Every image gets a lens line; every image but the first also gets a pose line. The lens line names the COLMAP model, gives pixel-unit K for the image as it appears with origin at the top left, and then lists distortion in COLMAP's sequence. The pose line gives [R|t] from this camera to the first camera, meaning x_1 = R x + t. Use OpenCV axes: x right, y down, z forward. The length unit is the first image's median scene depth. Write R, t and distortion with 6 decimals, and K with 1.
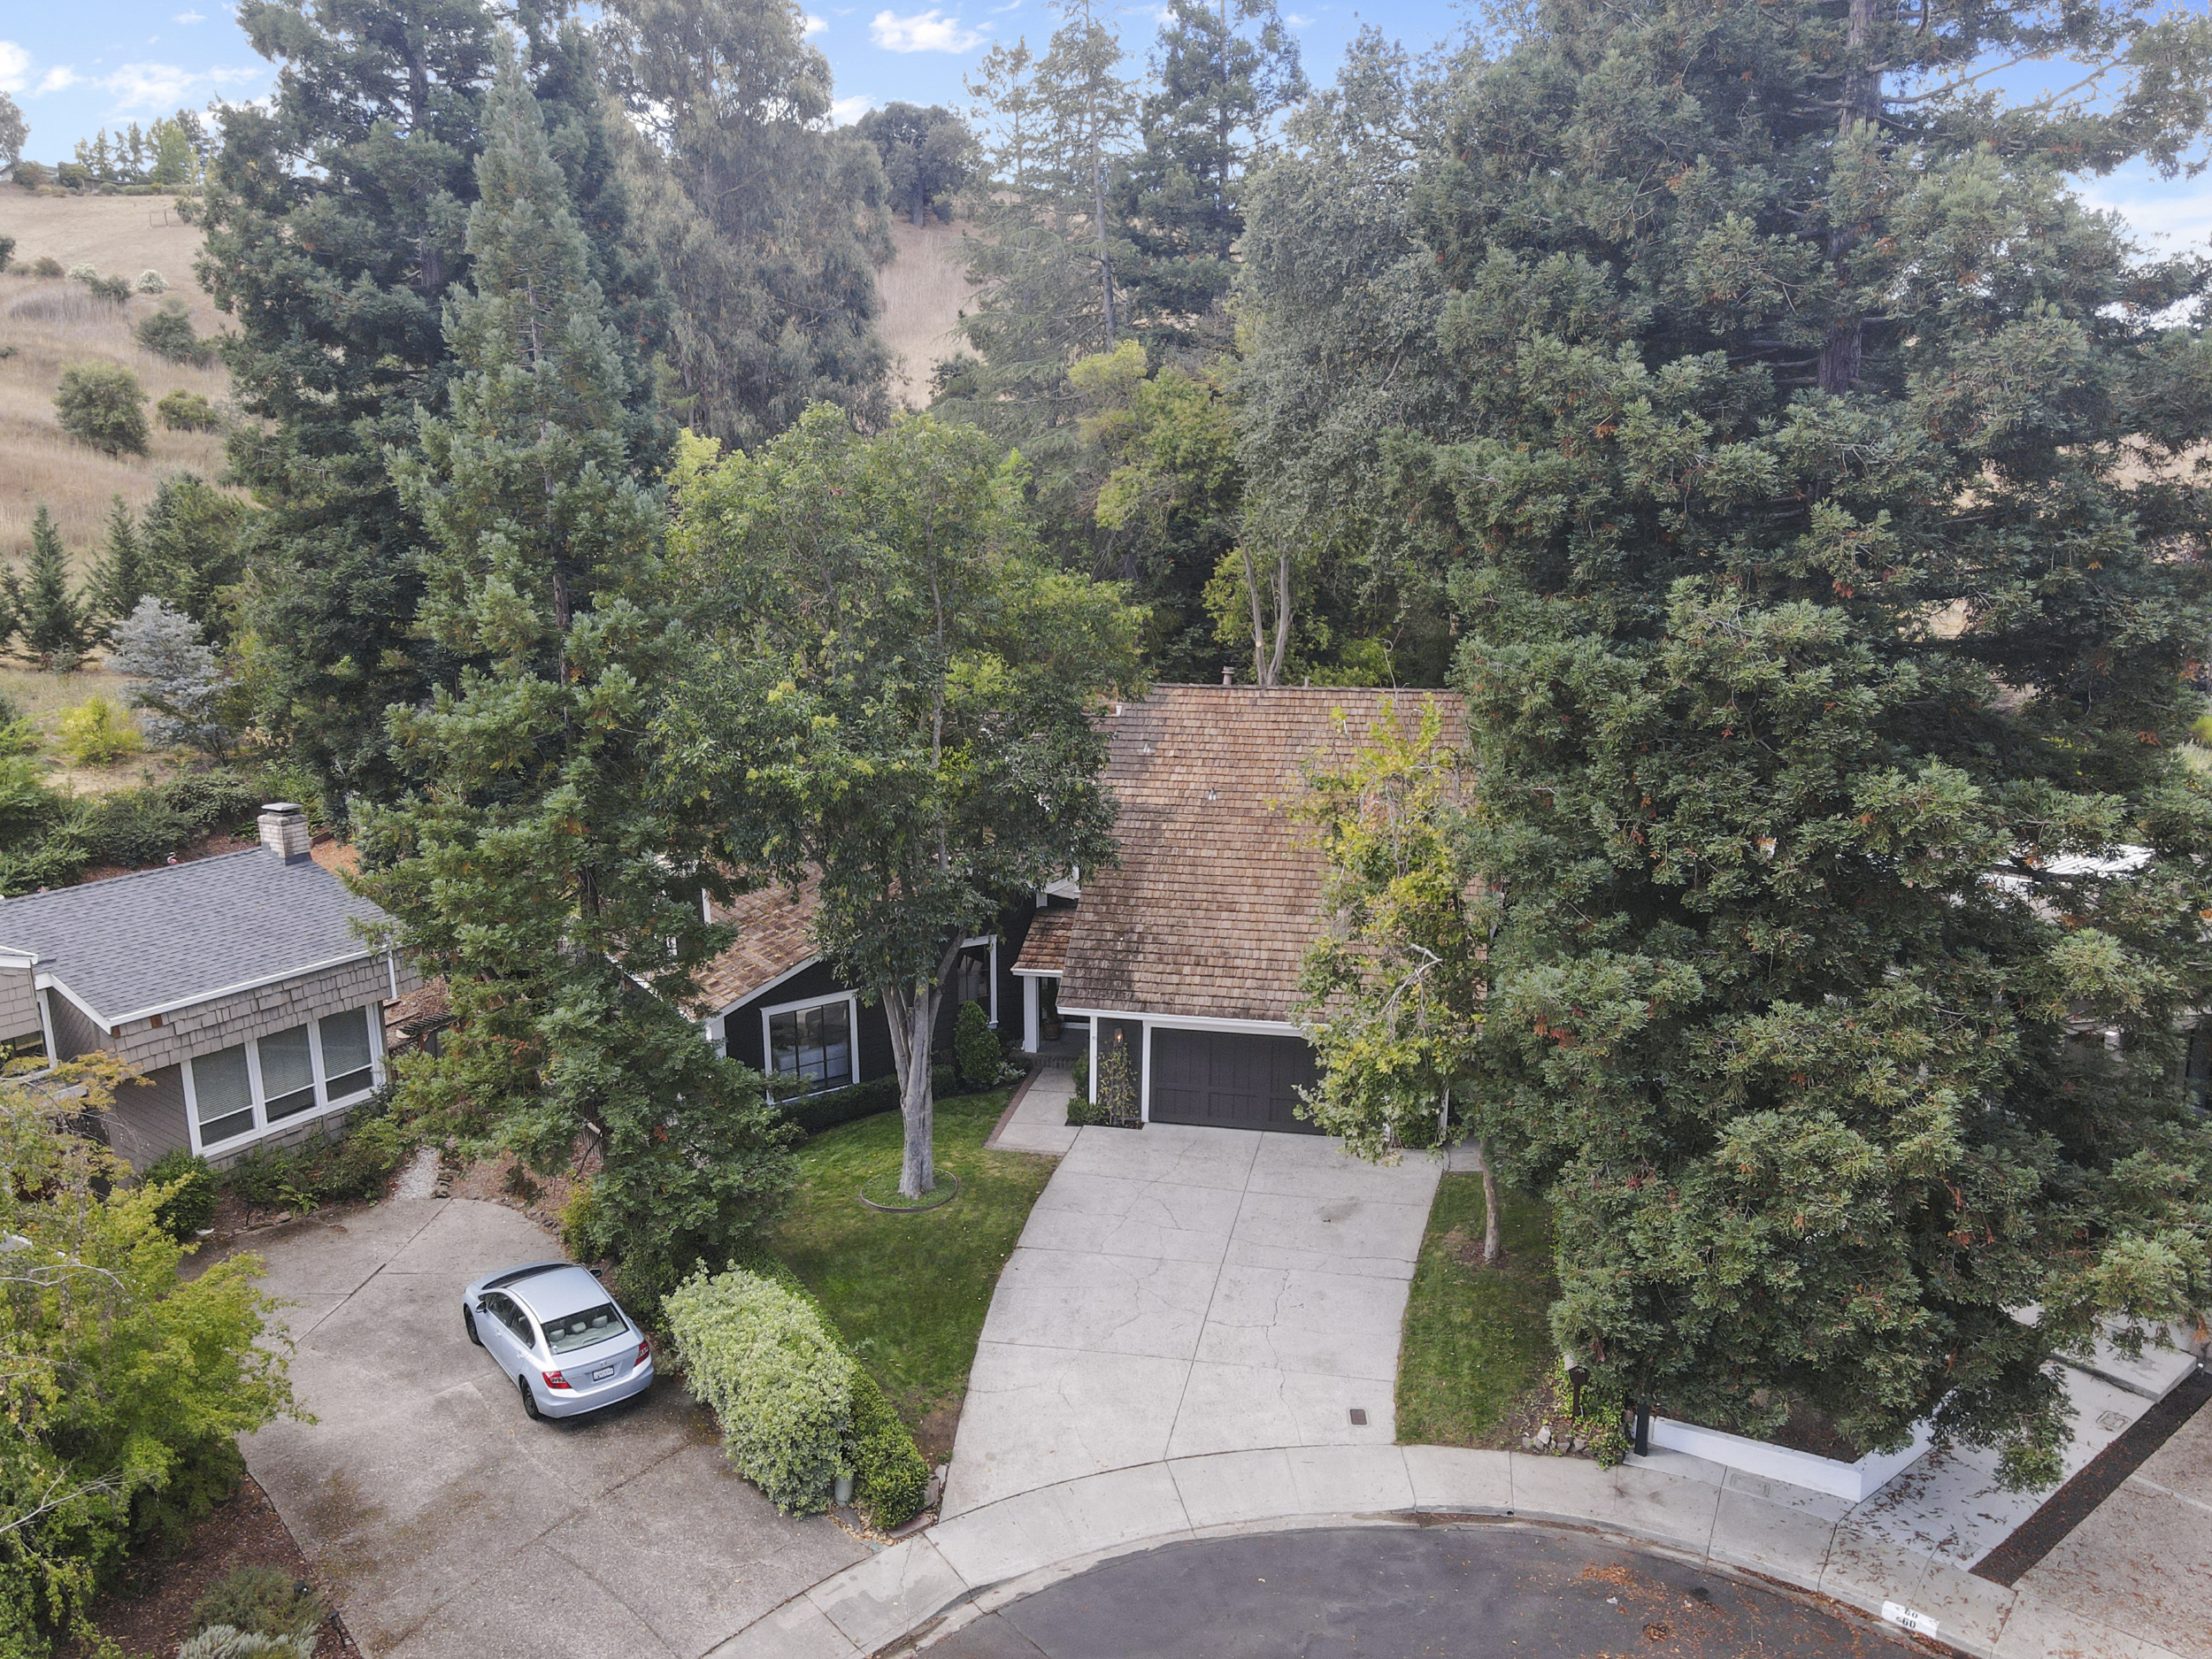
lens RADIAL K [[1577.3, 0, 1106.0], [0, 1577.3, 829.5], [0, 0, 1]] dist [-0.002618, 0.002349]
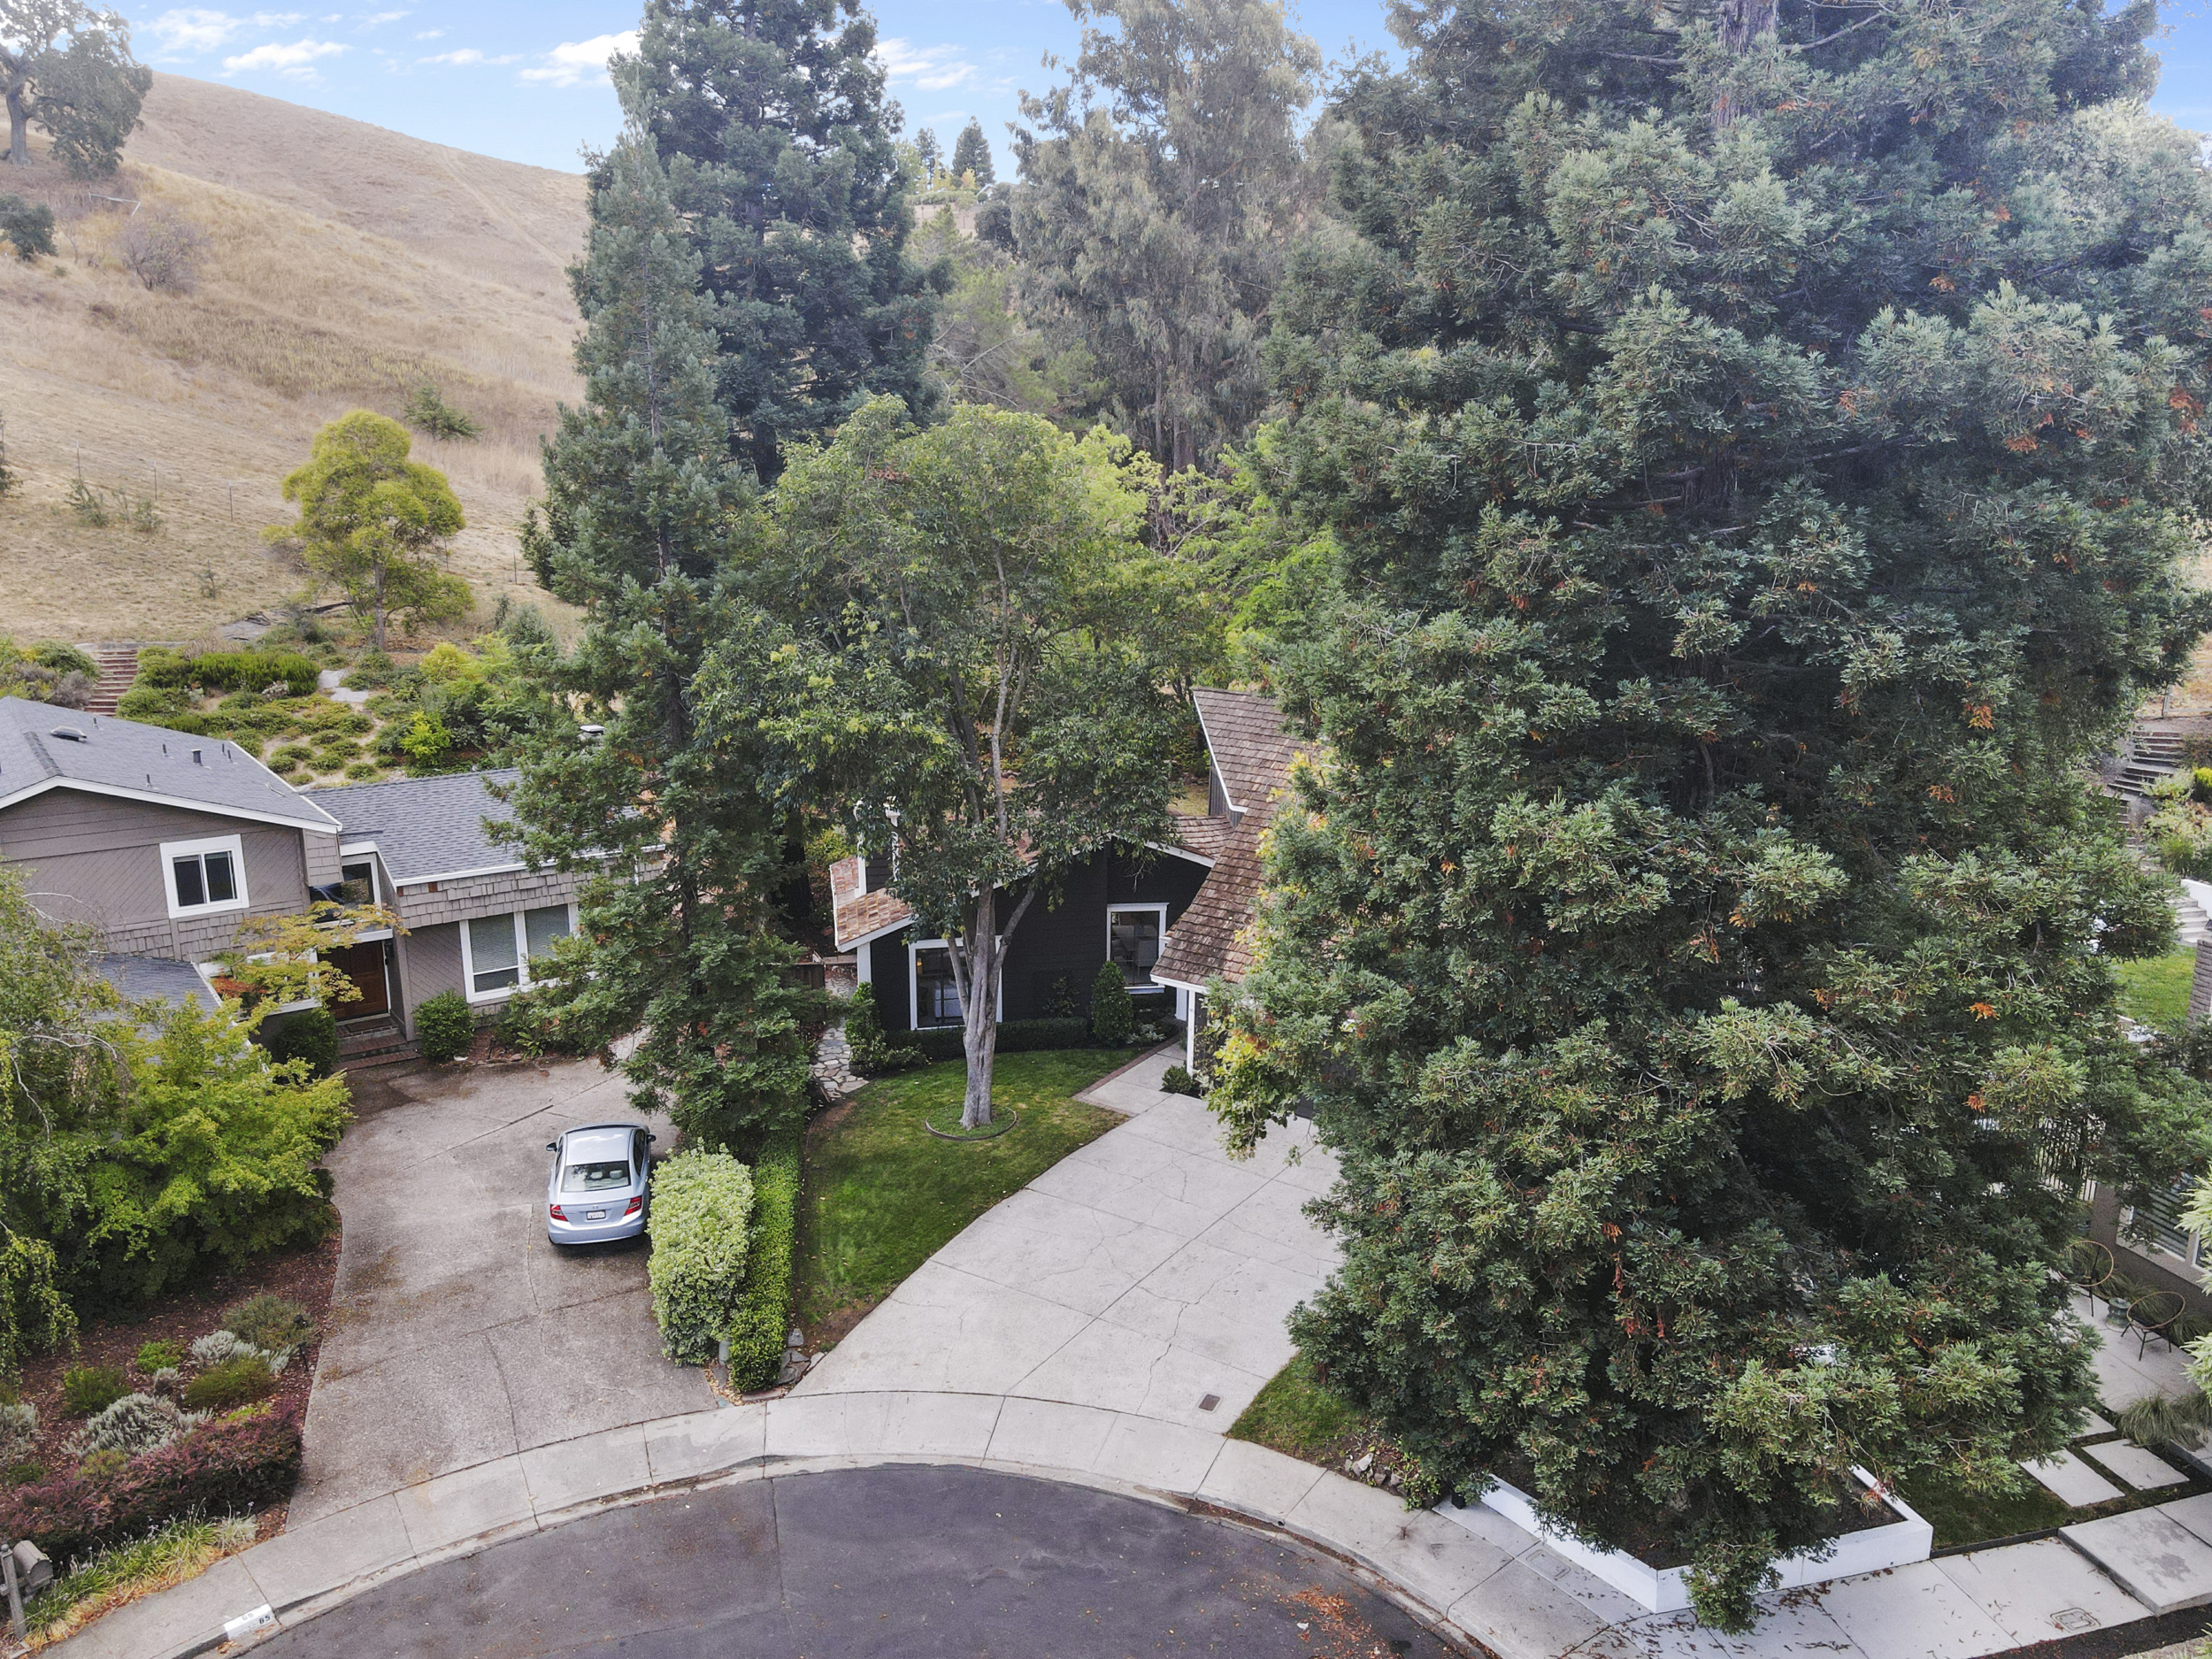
lens RADIAL K [[1580.3, 0, 1142.3], [0, 1580.3, 827.2], [0, 0, 1]] dist [-0.007099, 0.001353]
pose [[0.923308, 0.097886, -0.371378, 0.339840], [-0.093229, 0.995177, 0.030521, -0.015456], [0.372574, 0.006443, 0.927980, 0.032245]]
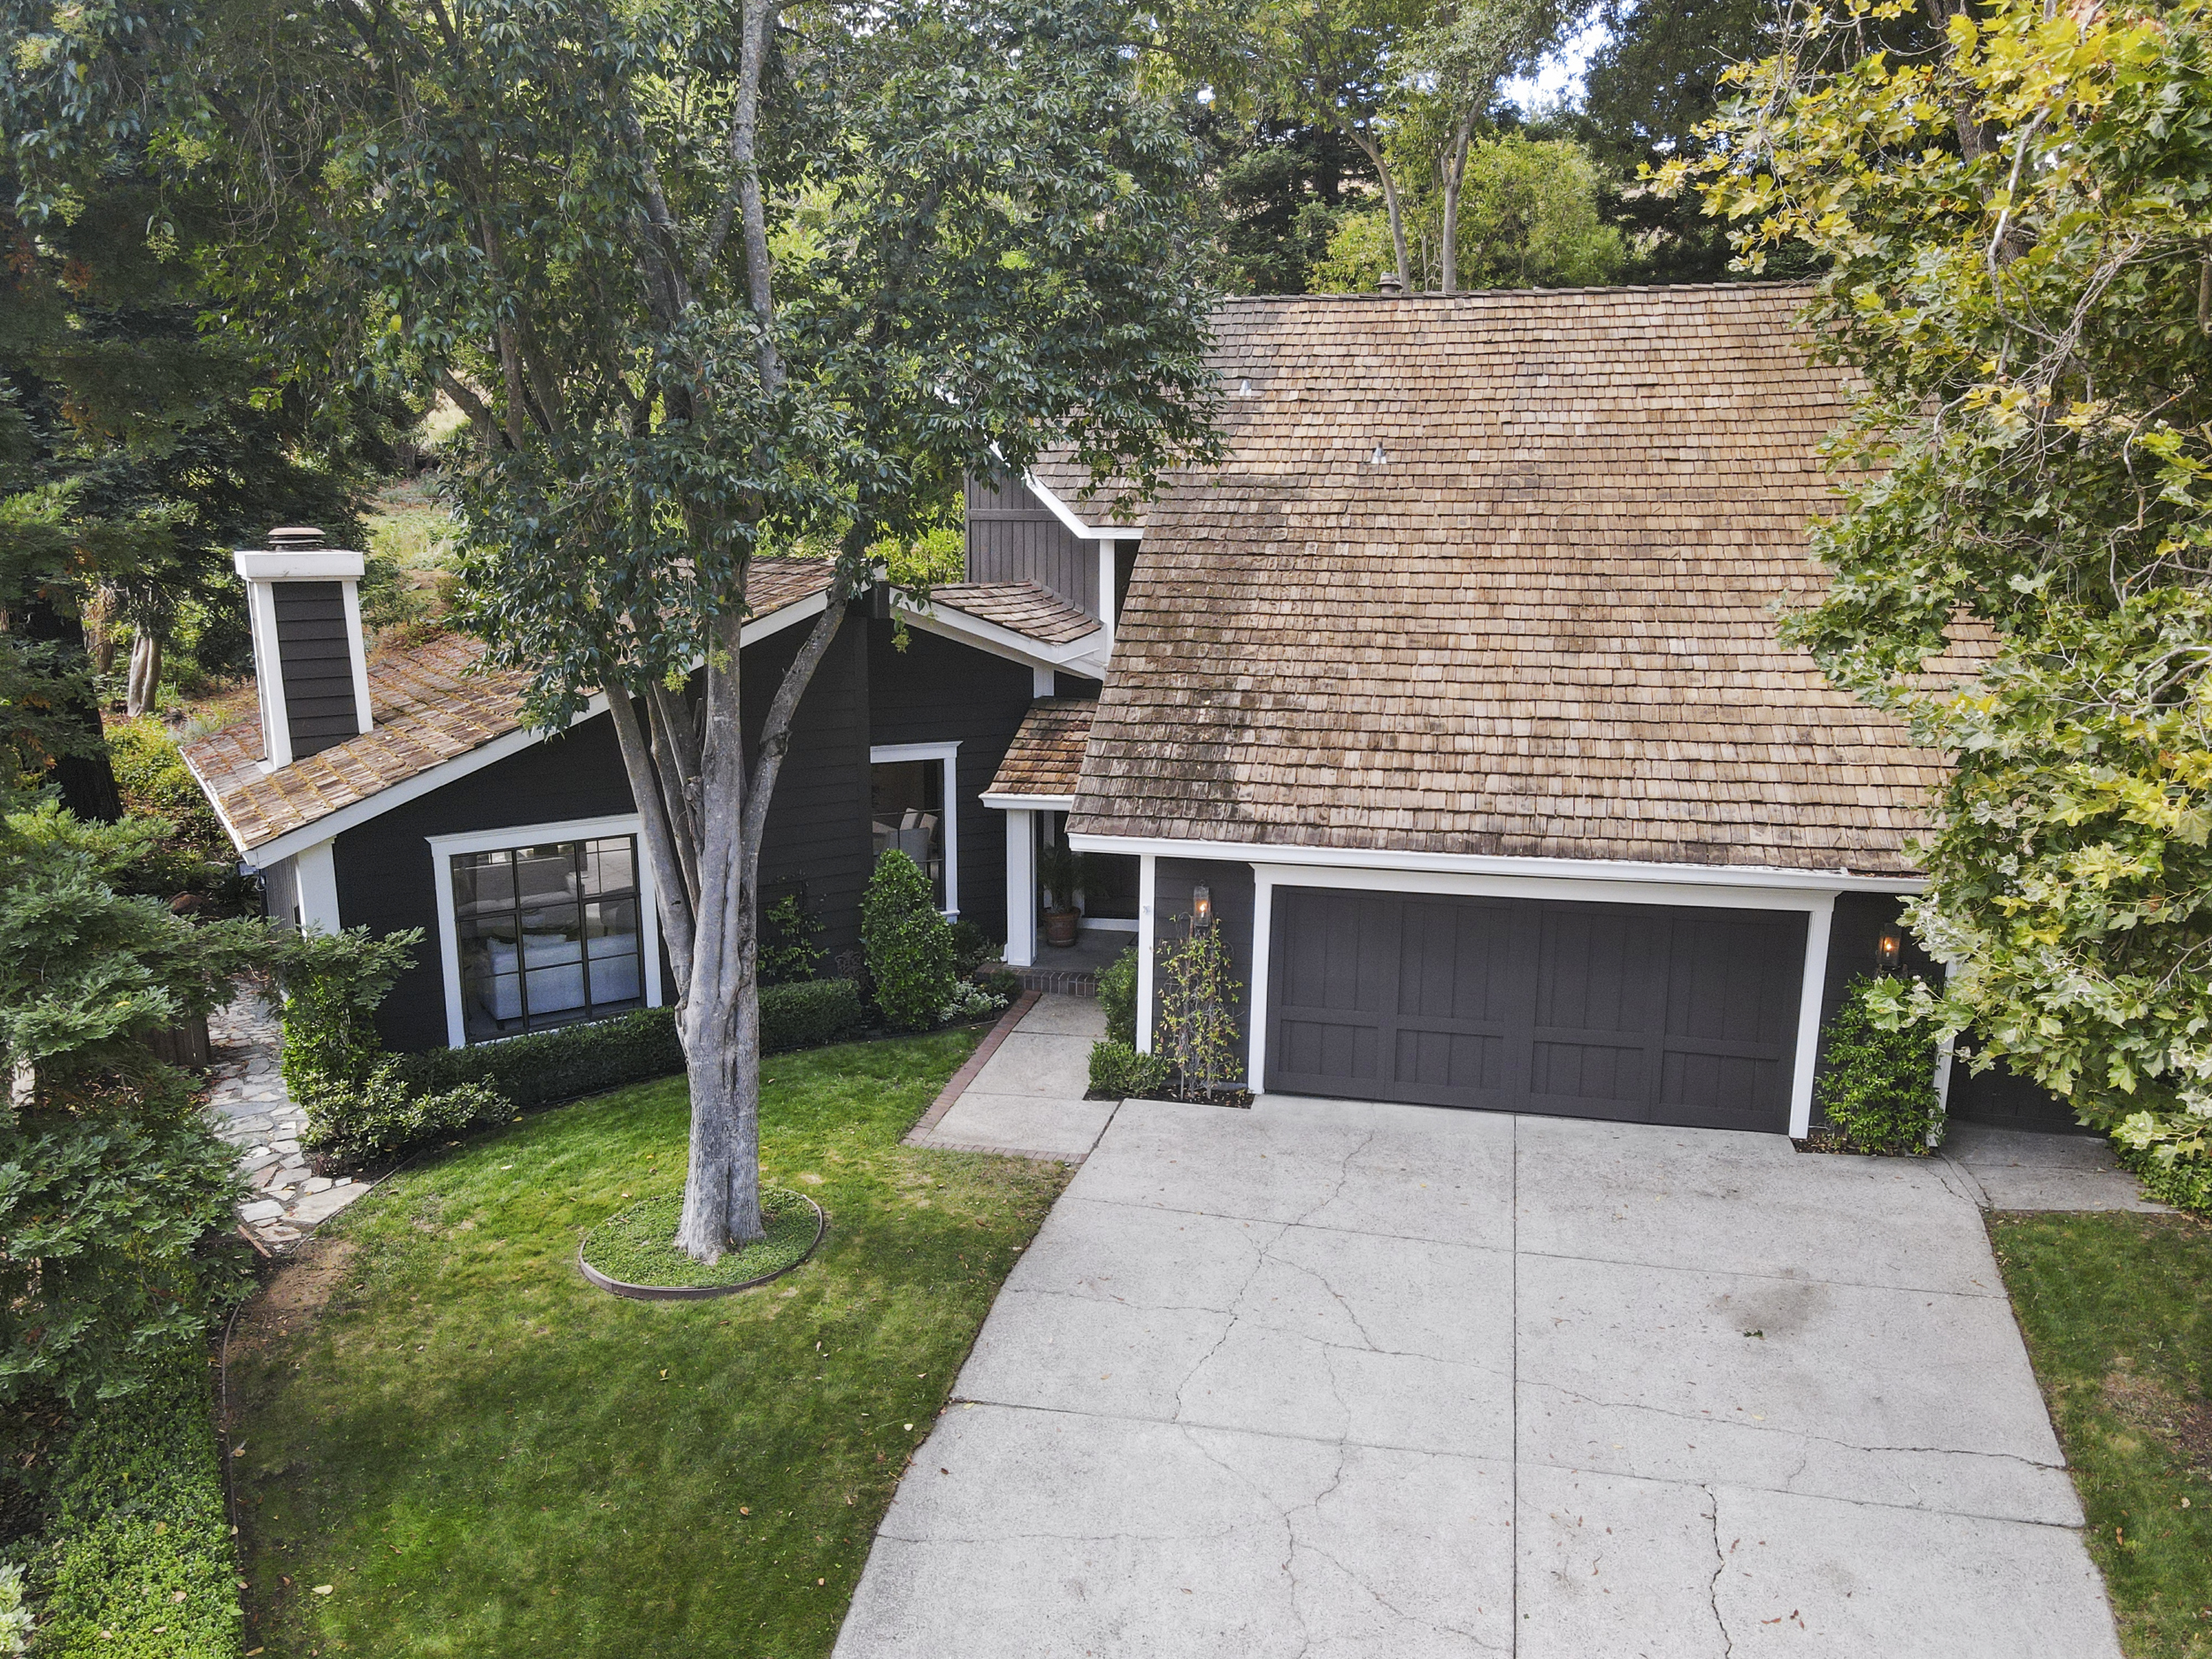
lens RADIAL K [[1577.3, 0, 1106.0], [0, 1577.3, 829.5], [0, 0, 1]] dist [-0.002618, 0.002349]
pose [[0.999858, 0.006342, -0.015602, -0.013049], [-0.006560, 0.999881, -0.013957, 0.117114], [0.015511, 0.014058, 0.999781, 0.545056]]
